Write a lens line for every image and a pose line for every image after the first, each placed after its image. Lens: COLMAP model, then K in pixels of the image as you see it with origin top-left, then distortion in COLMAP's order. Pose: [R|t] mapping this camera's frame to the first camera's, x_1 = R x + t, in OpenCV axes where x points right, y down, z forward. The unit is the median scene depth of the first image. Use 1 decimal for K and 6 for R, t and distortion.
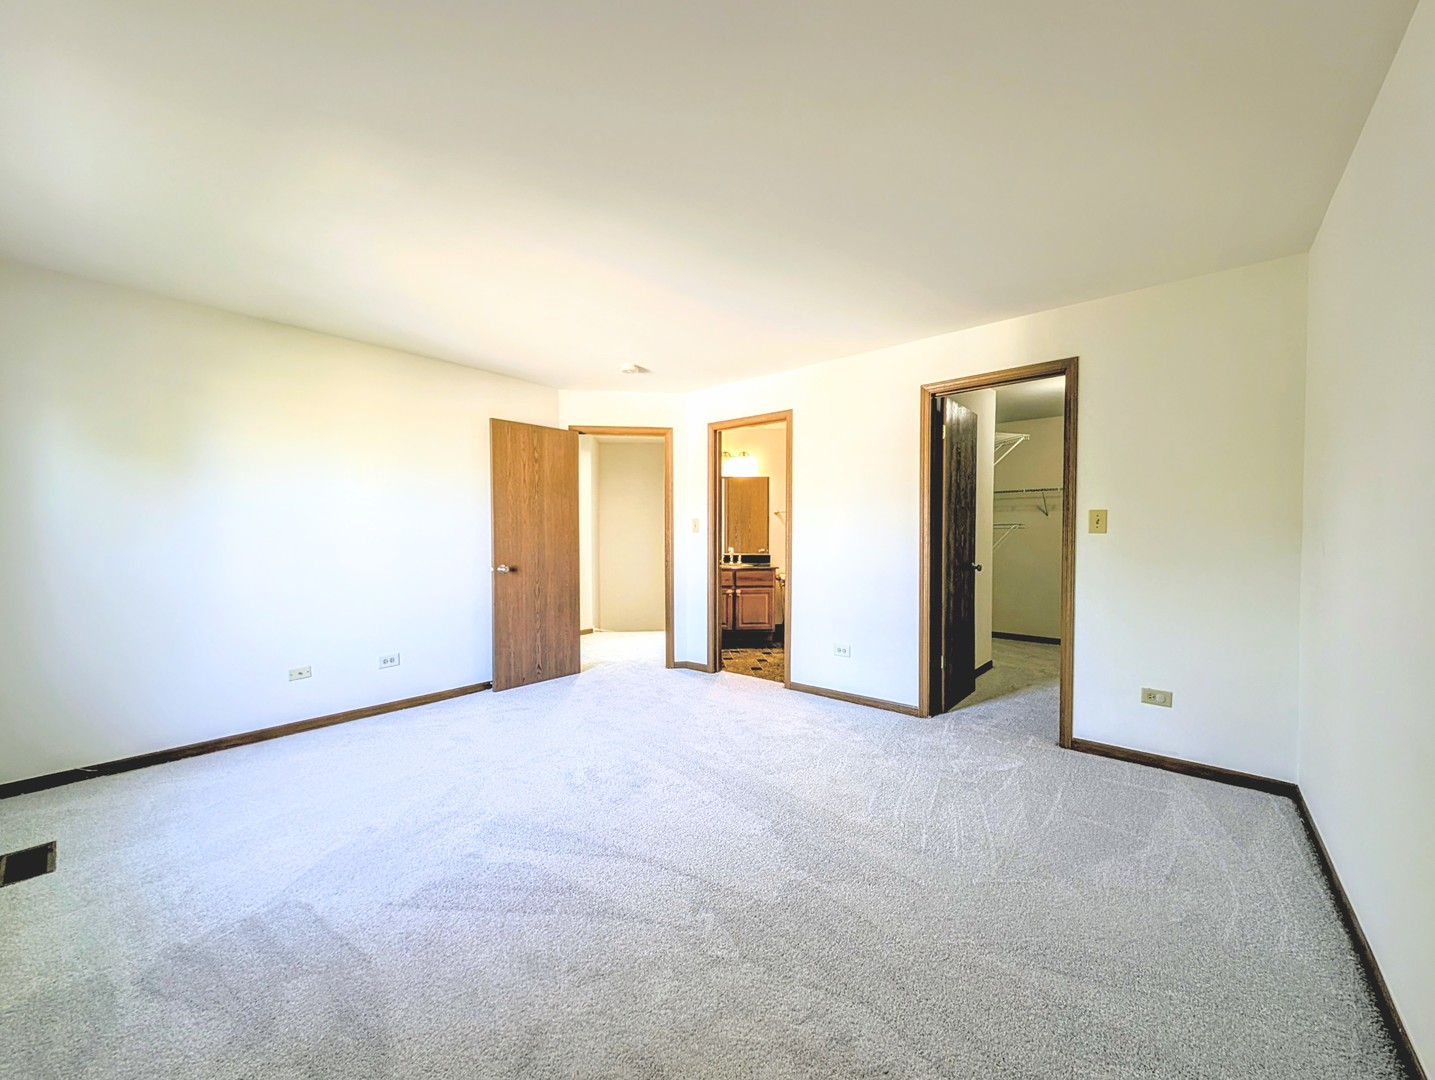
lens RADIAL K [[542.7, 0, 713.0], [0, 542.7, 544.5], [0, 0, 1]] dist [0.002028, 0.000224]
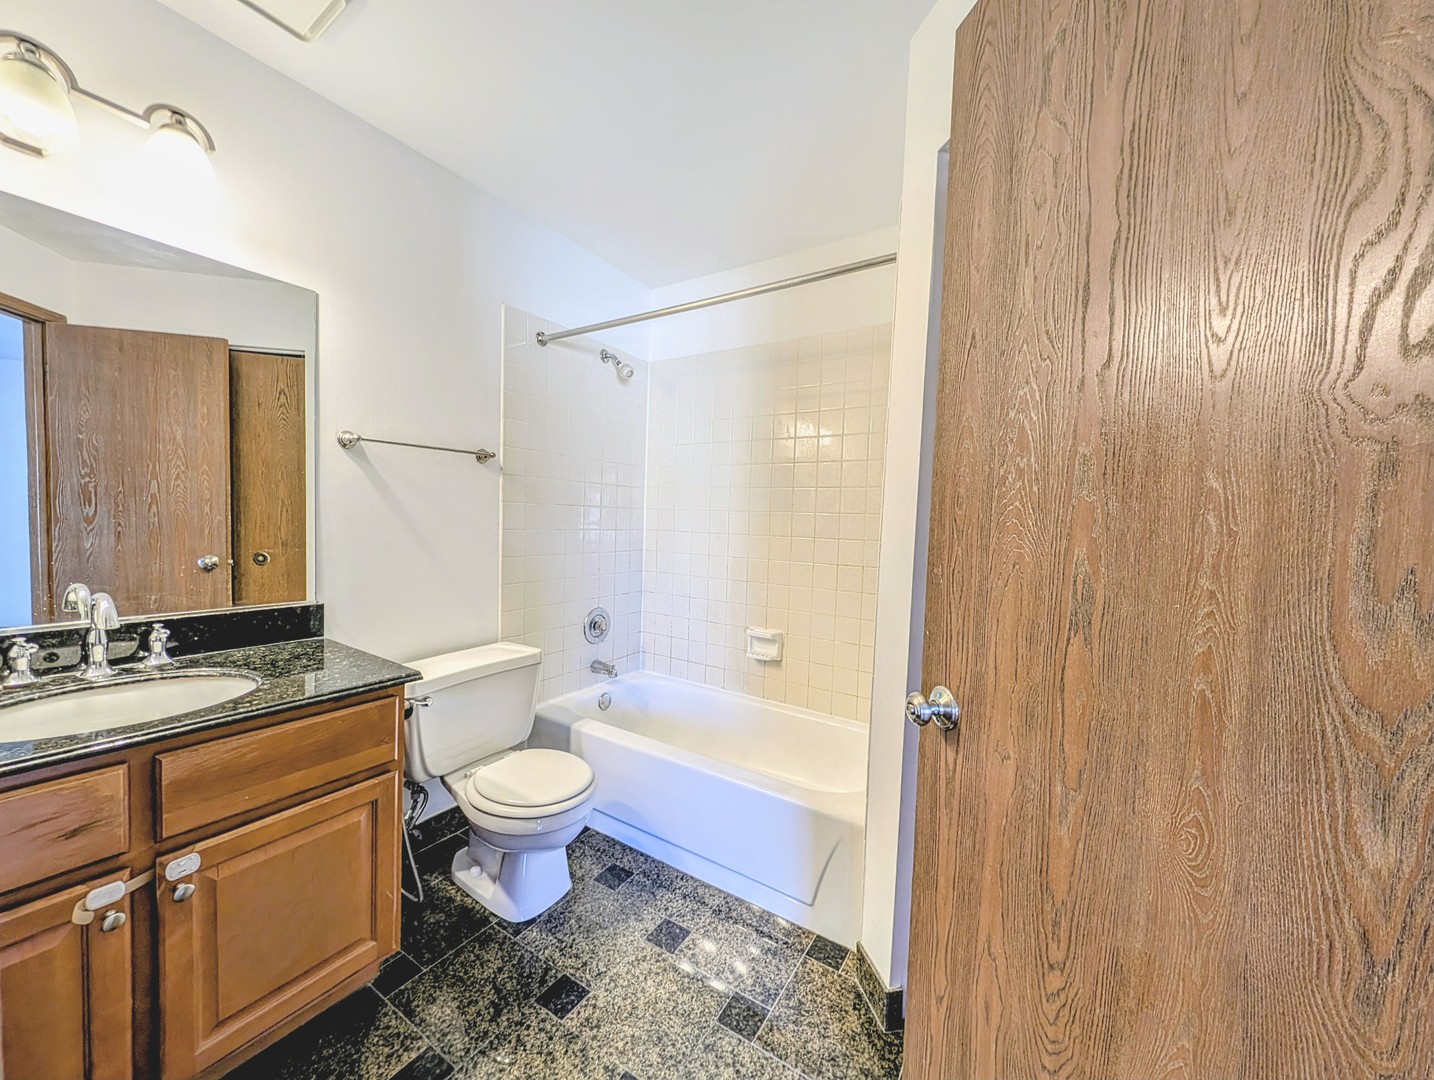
lens RADIAL K [[542.4, 0, 712.5], [0, 542.4, 544.5], [0, 0, 1]] dist [0.002028, 0.000224]
pose [[0.599370, -0.025055, 0.800080, 0.012673], [-0.014231, 0.999019, 0.041946, -0.024032], [-0.800346, -0.036527, 0.598425, 0.766132]]
